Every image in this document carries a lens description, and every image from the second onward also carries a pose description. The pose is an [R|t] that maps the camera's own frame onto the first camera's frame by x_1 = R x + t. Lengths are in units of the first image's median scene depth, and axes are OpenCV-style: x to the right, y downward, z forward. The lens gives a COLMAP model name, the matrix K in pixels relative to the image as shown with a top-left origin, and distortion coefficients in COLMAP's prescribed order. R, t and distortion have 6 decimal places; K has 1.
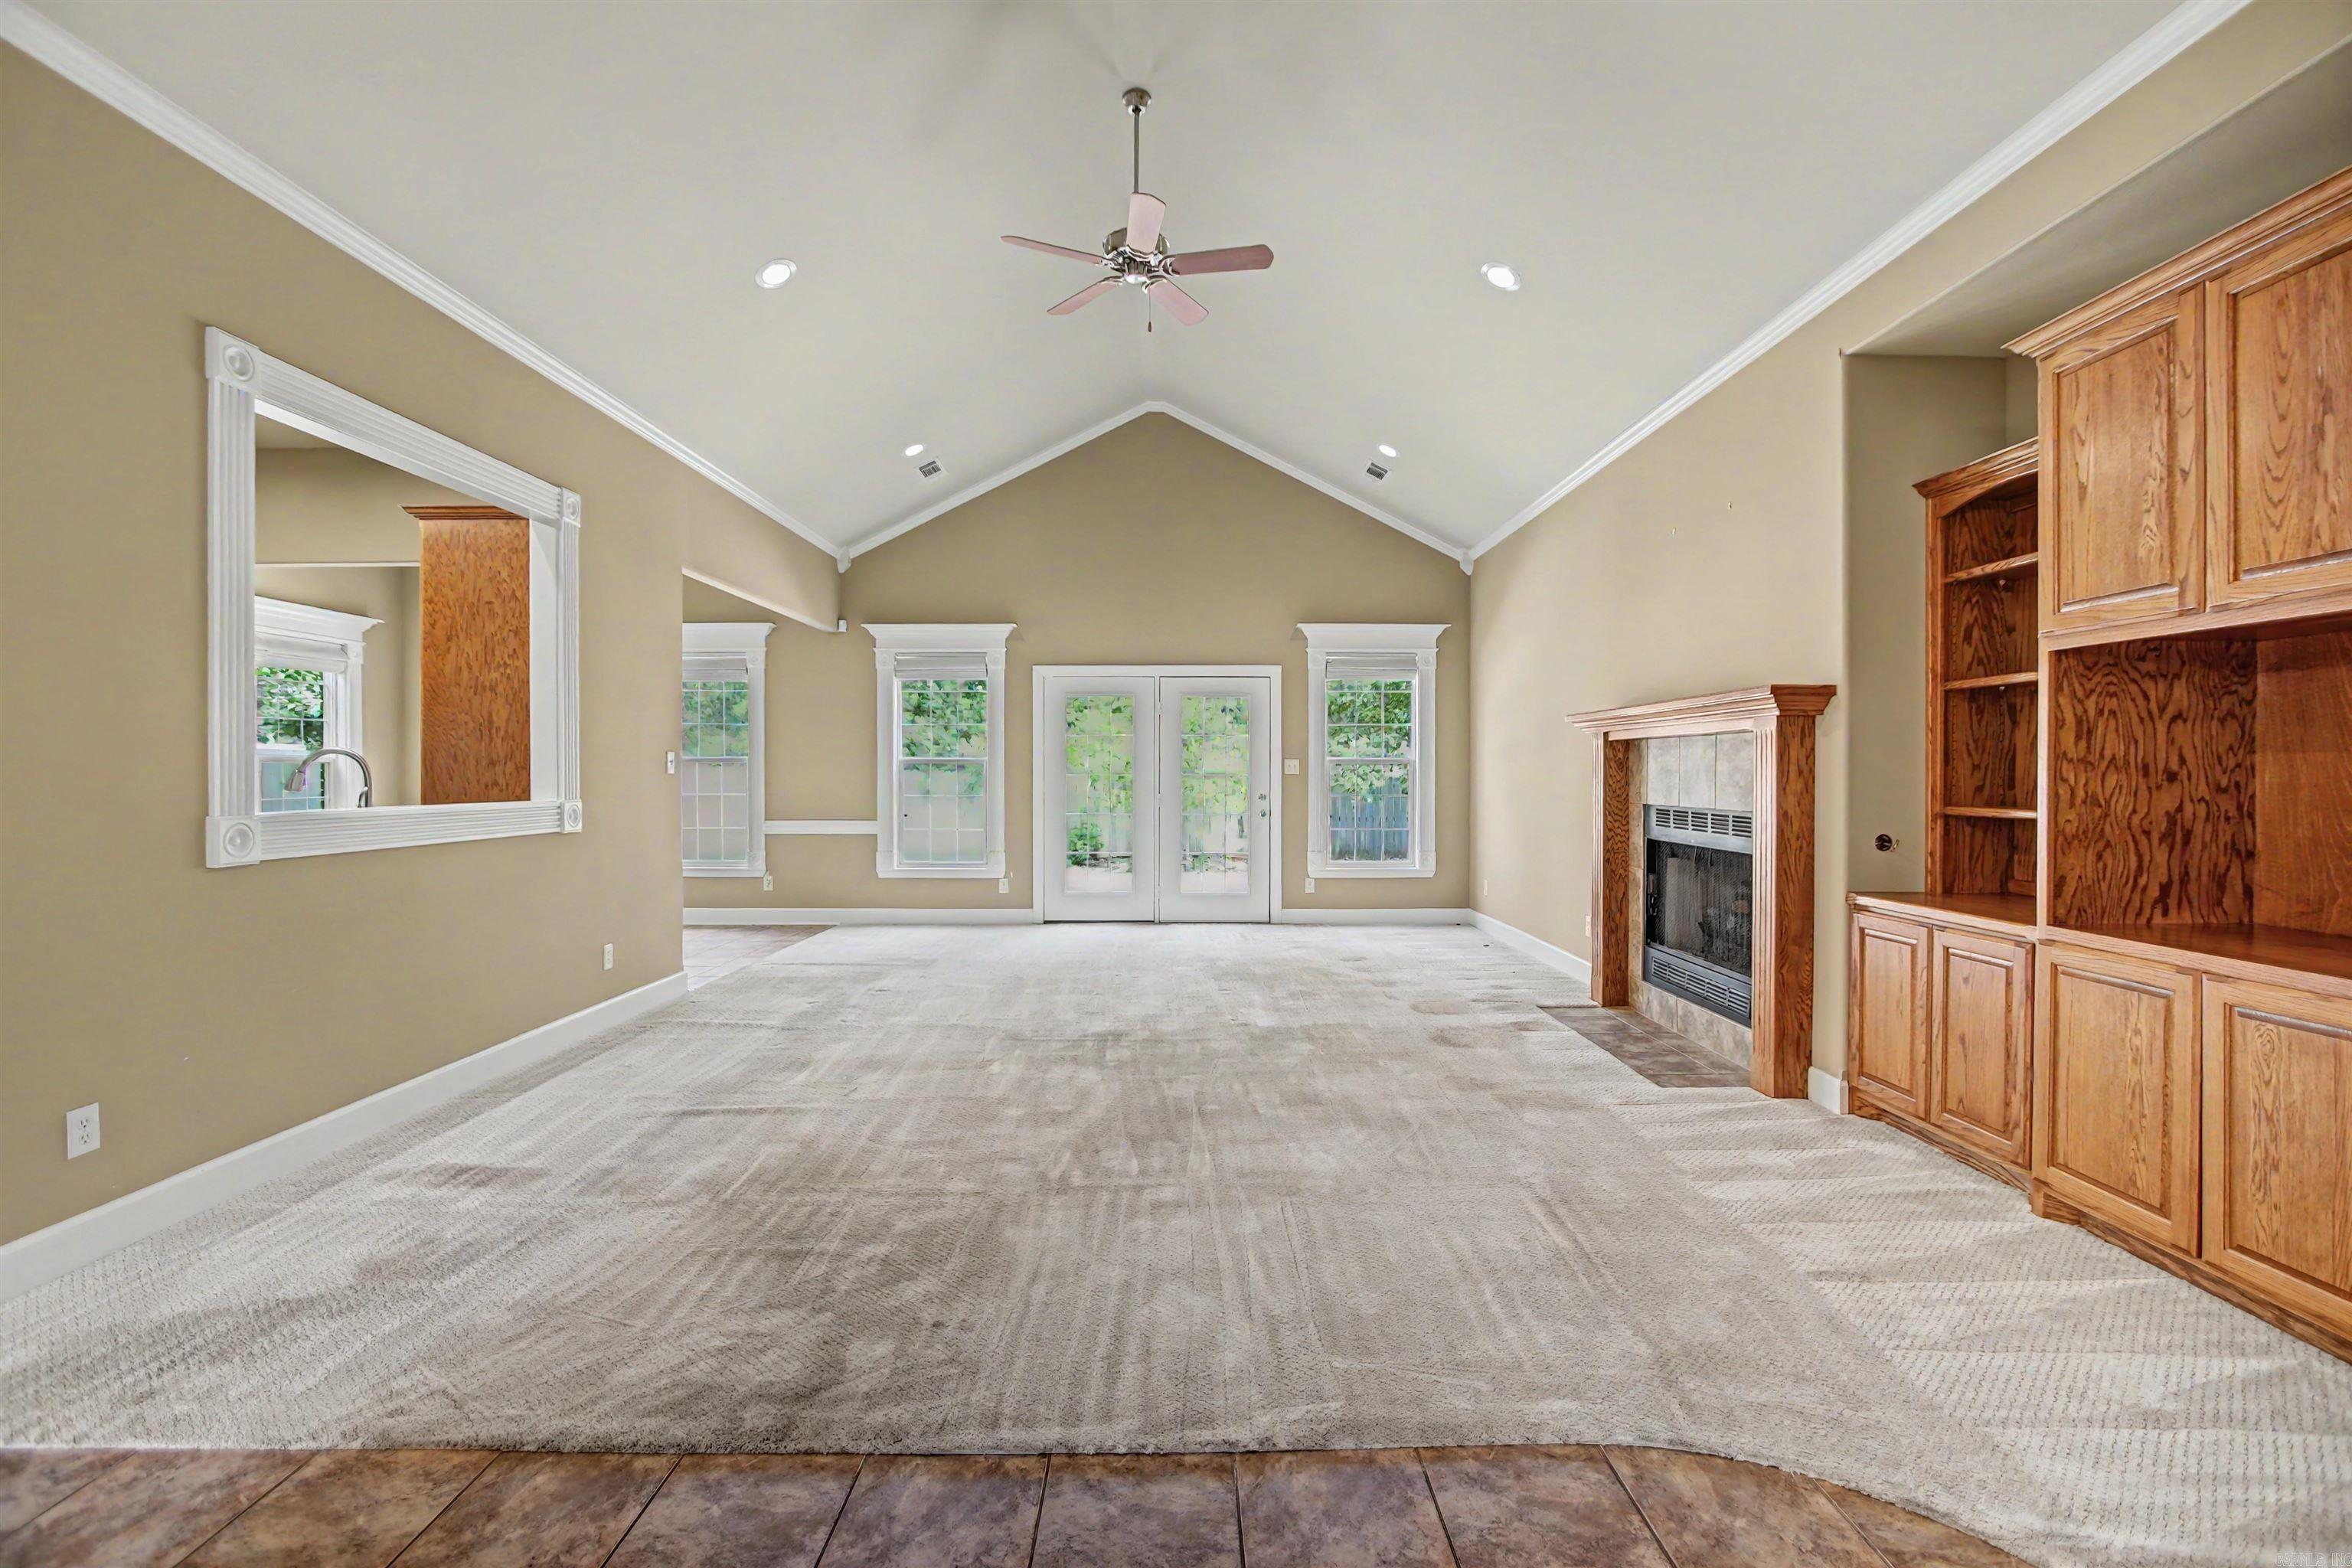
lens RADIAL K [[1029.4, 0, 1183.5], [0, 1029.4, 780.0], [0, 0, 1]] dist [-0.014578, 0.000291]
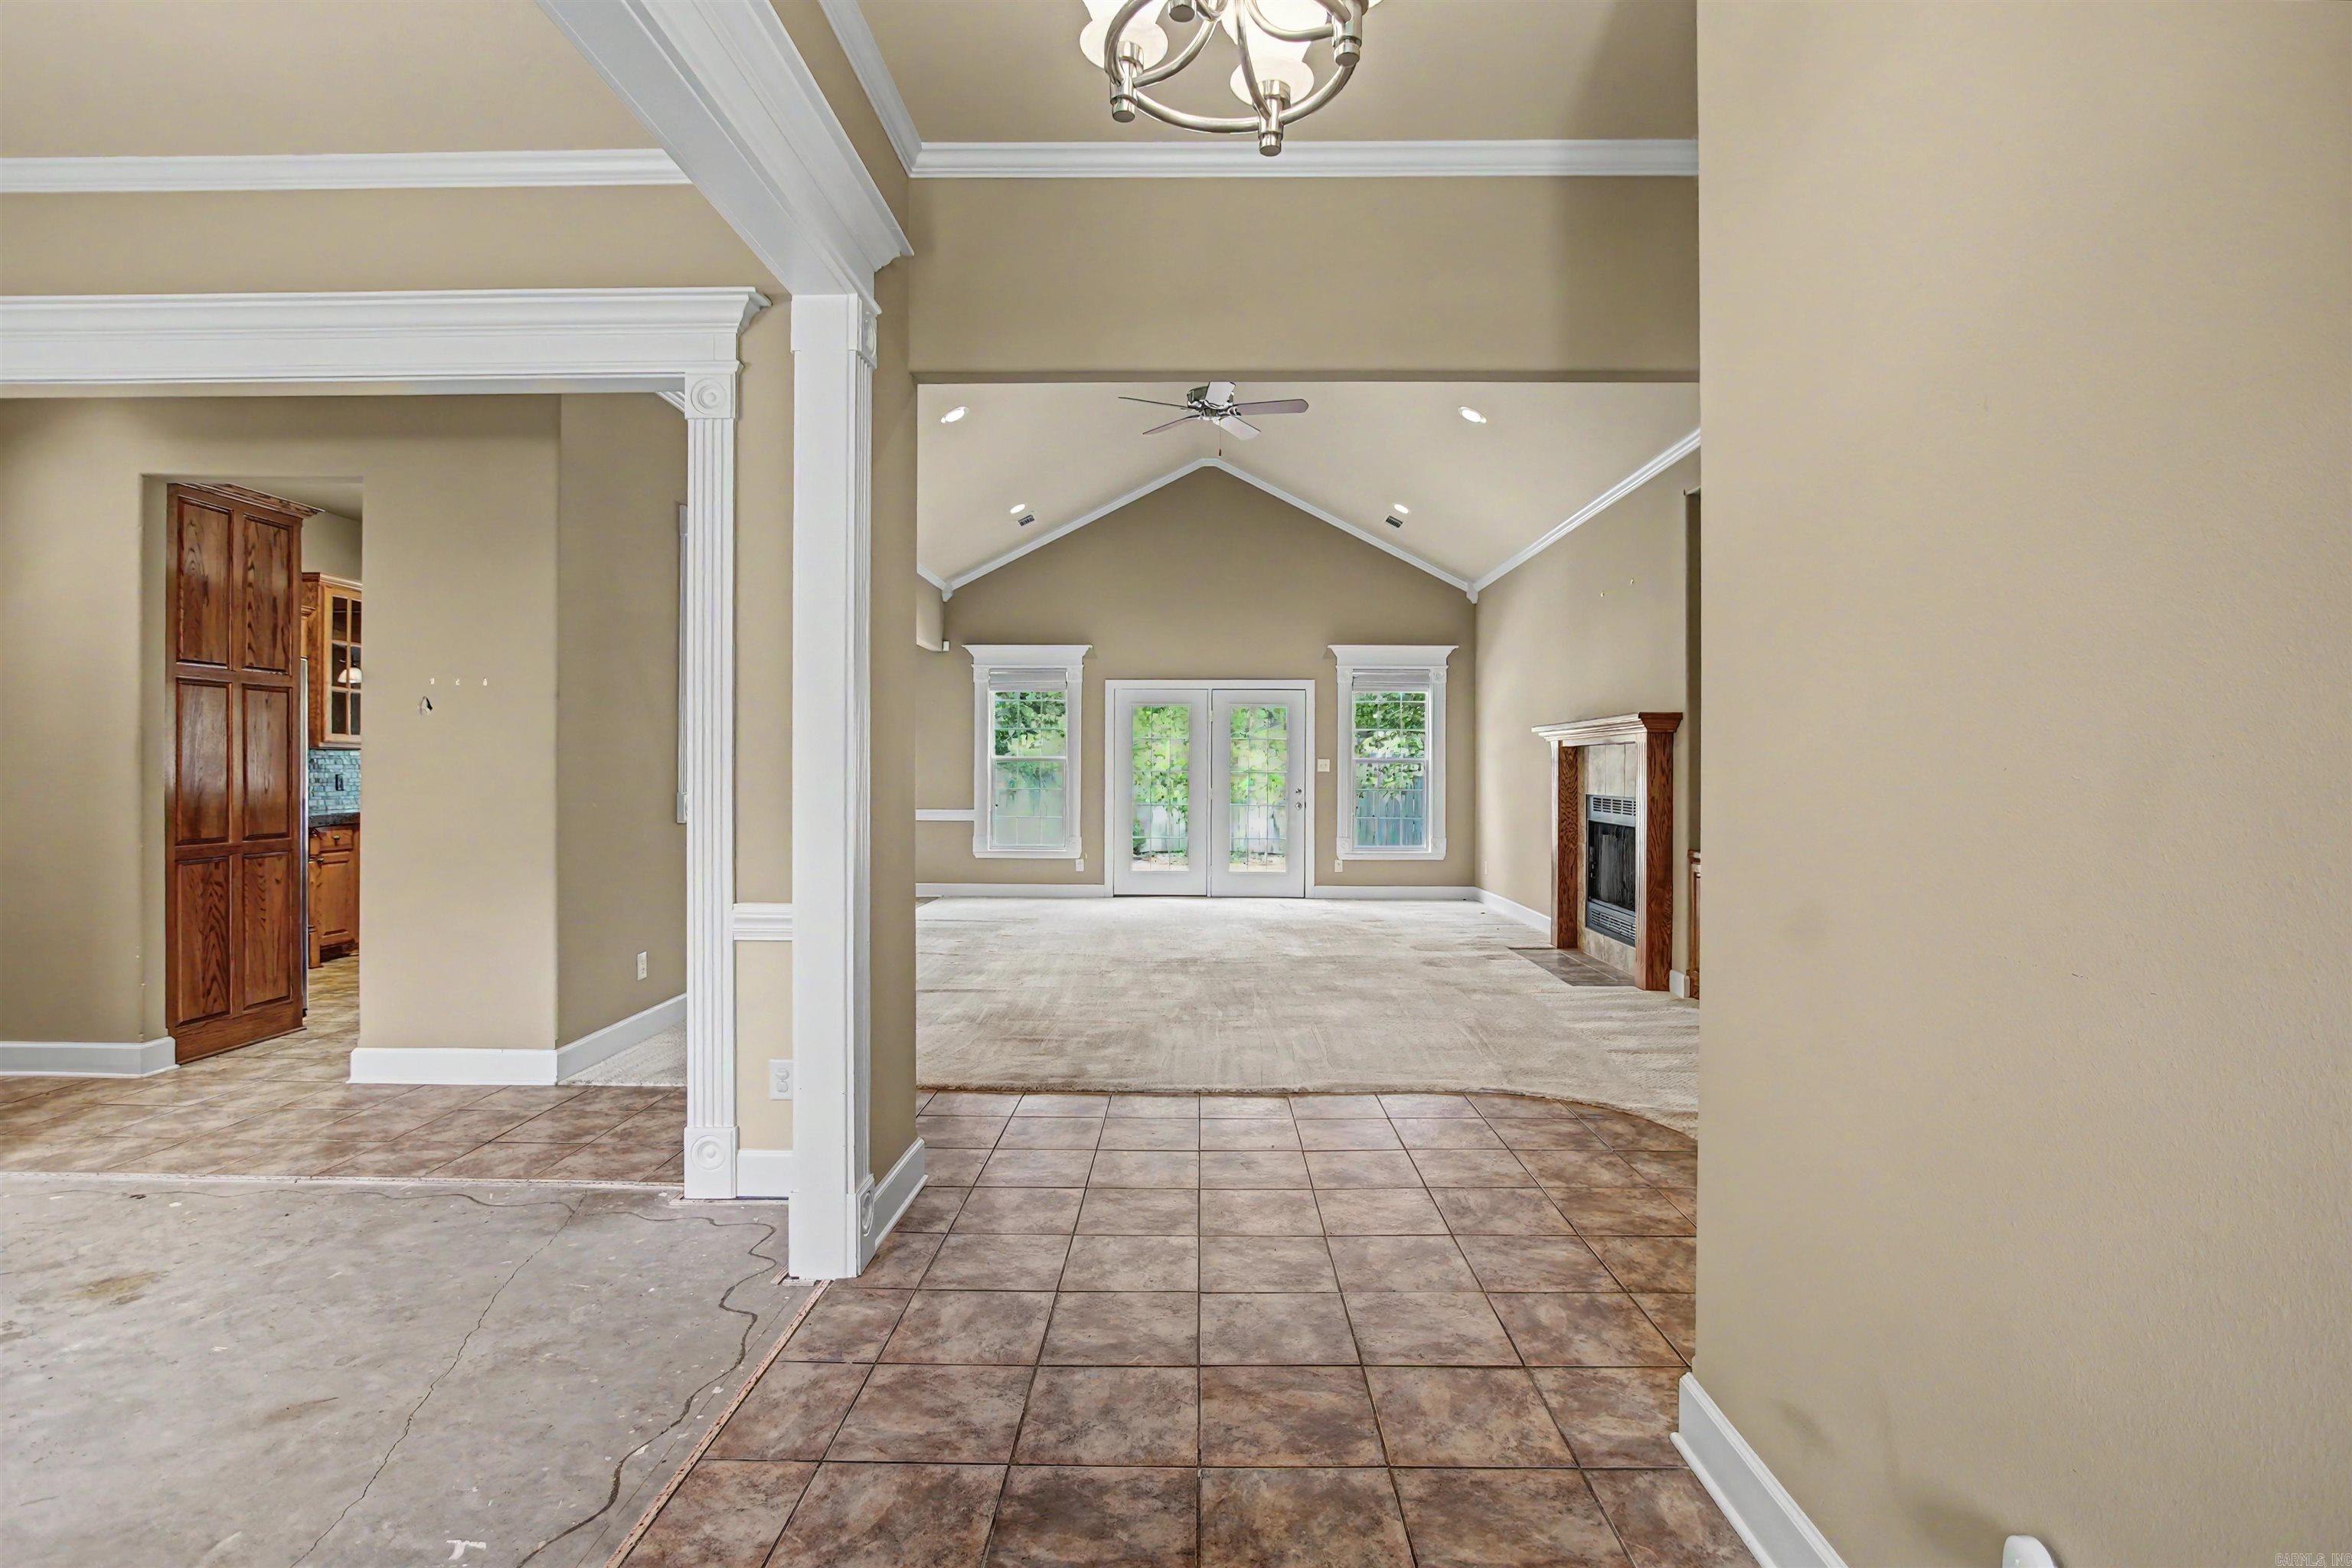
lens RADIAL K [[1117.9, 0, 1181.7], [0, 1117.9, 769.7], [0, 0, 1]] dist [-0.016974, 0.000970]
pose [[0.999660, 0.003541, -0.025826, -0.045542], [-0.003765, 0.999956, -0.008628, 0.006765], [0.025795, 0.008722, 0.999629, -0.535071]]
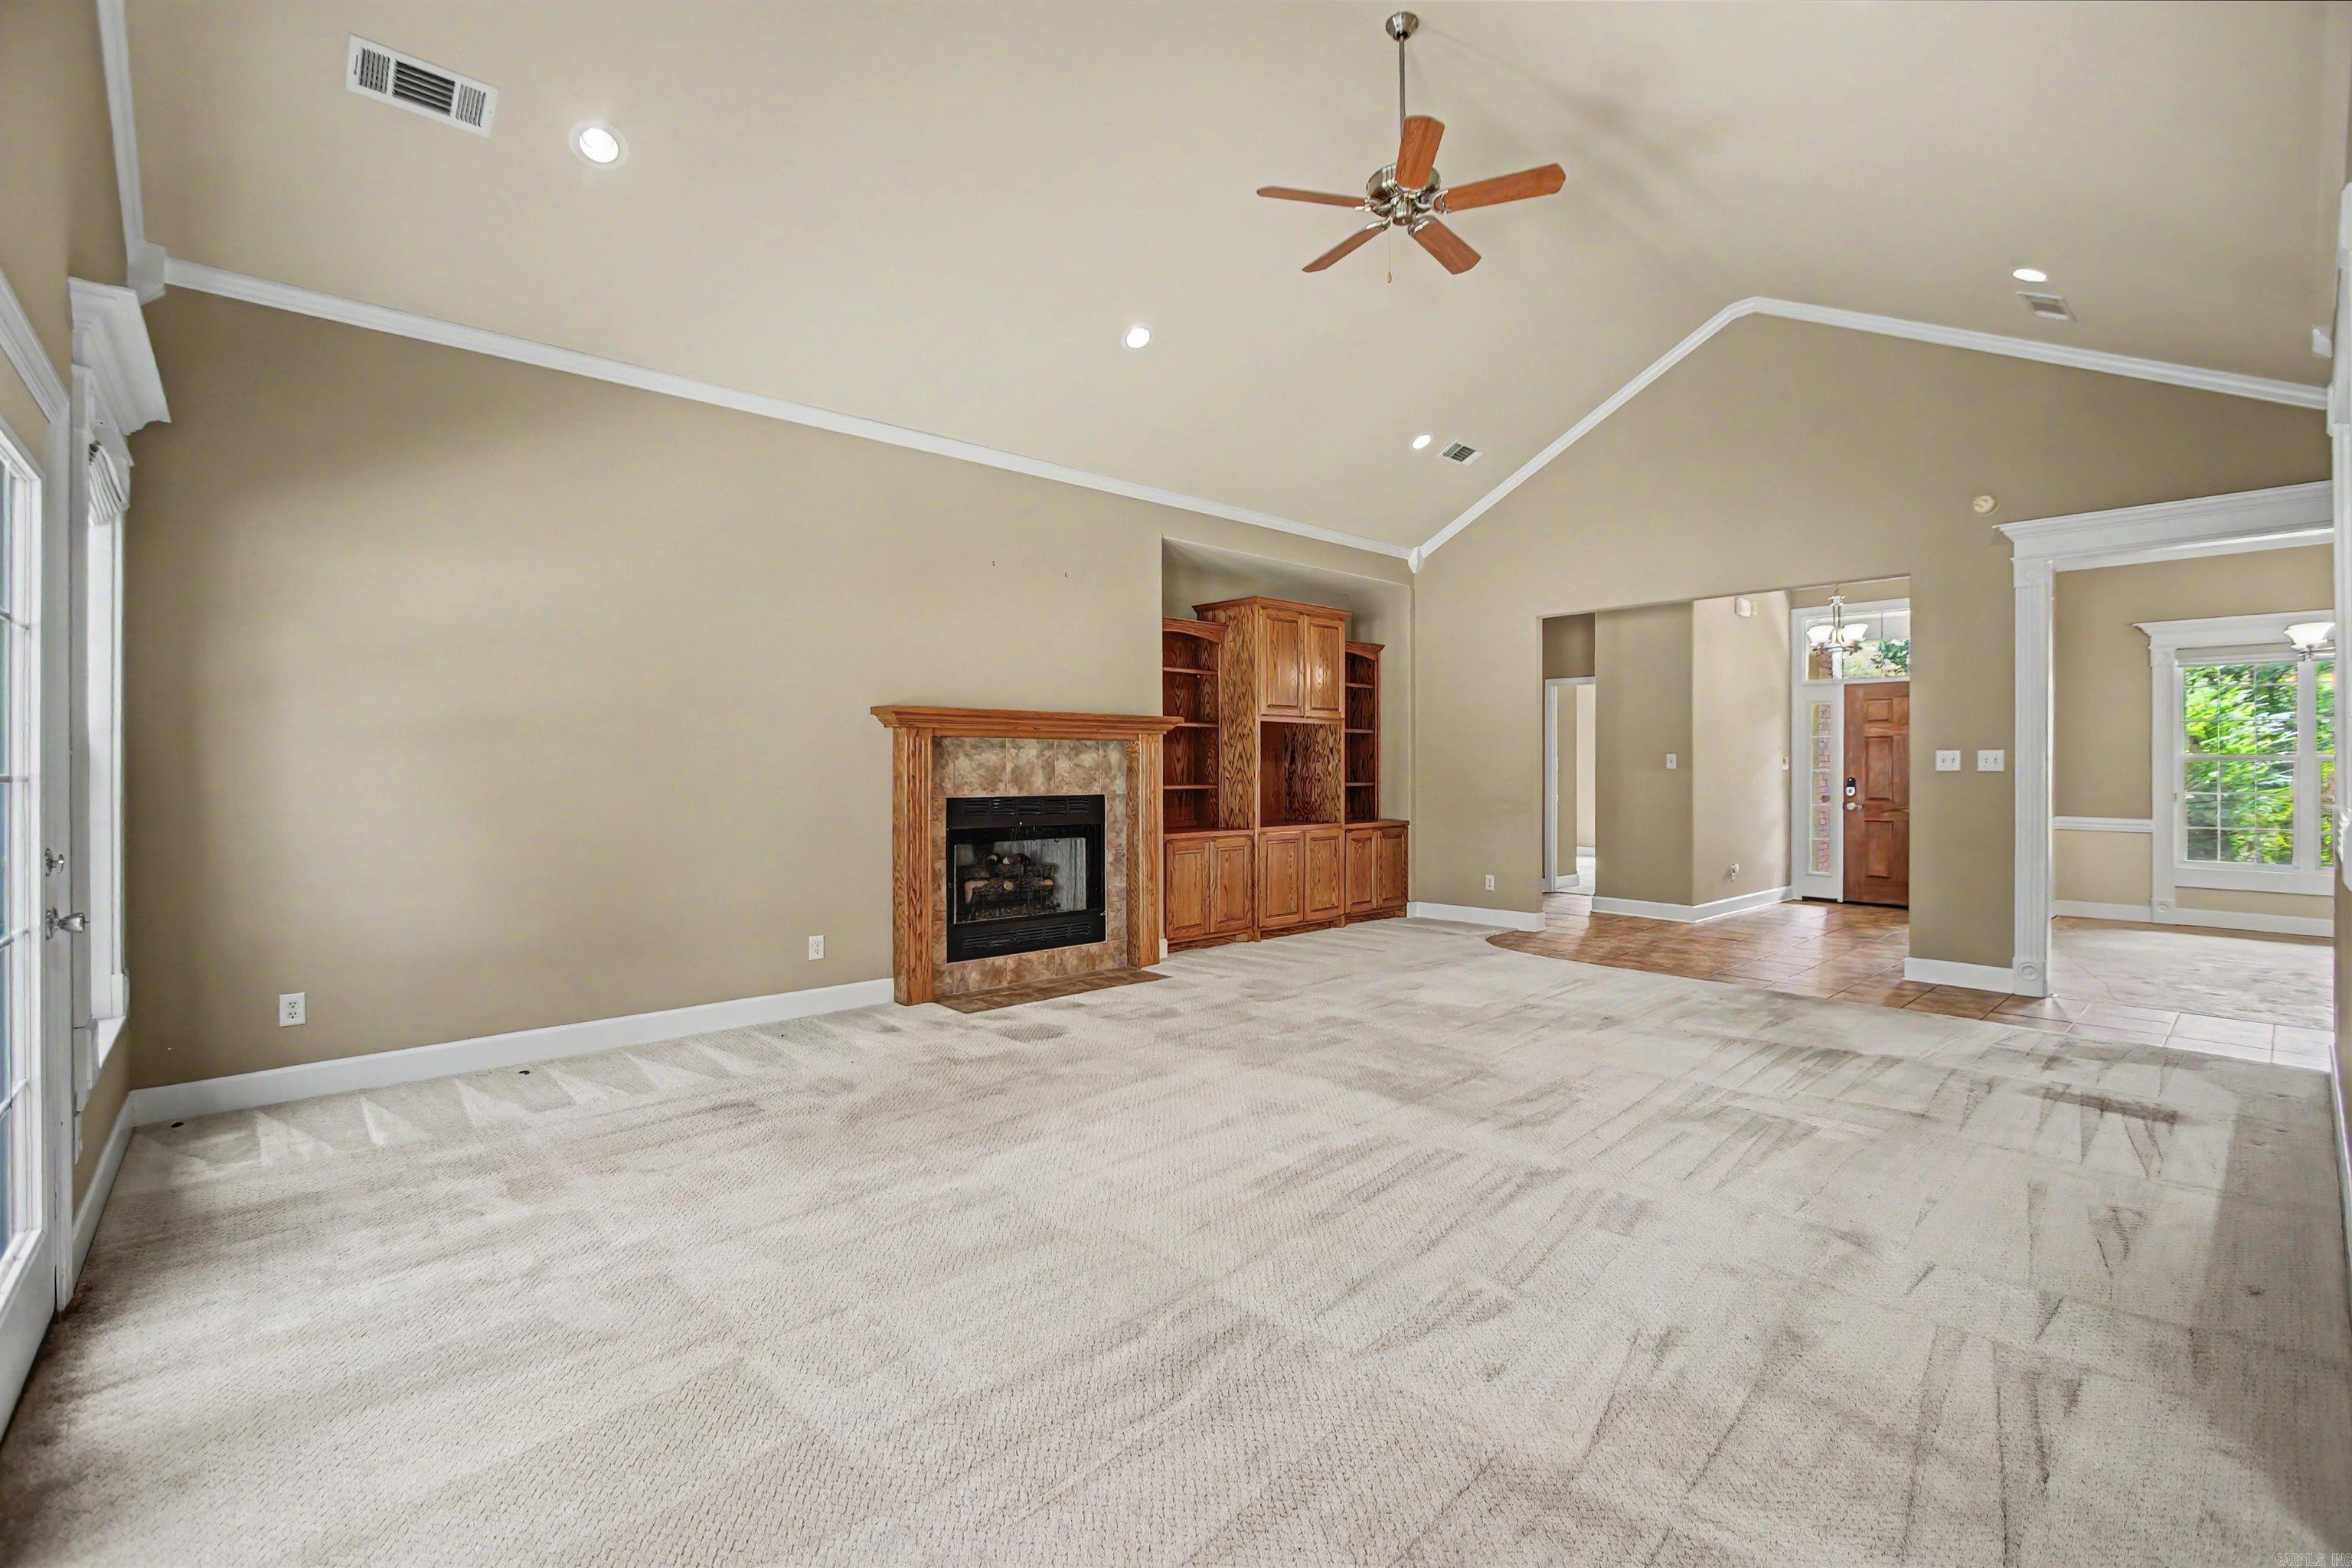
lens RADIAL K [[1001.4, 0, 1171.3], [0, 1001.4, 771.3], [0, 0, 1]] dist [-0.027929, 0.000287]
pose [[-0.649885, -0.003617, 0.760024, -0.573456], [0.003899, 0.999960, 0.008092, -0.013358], [-0.760023, 0.008222, -0.649844, 1.733324]]
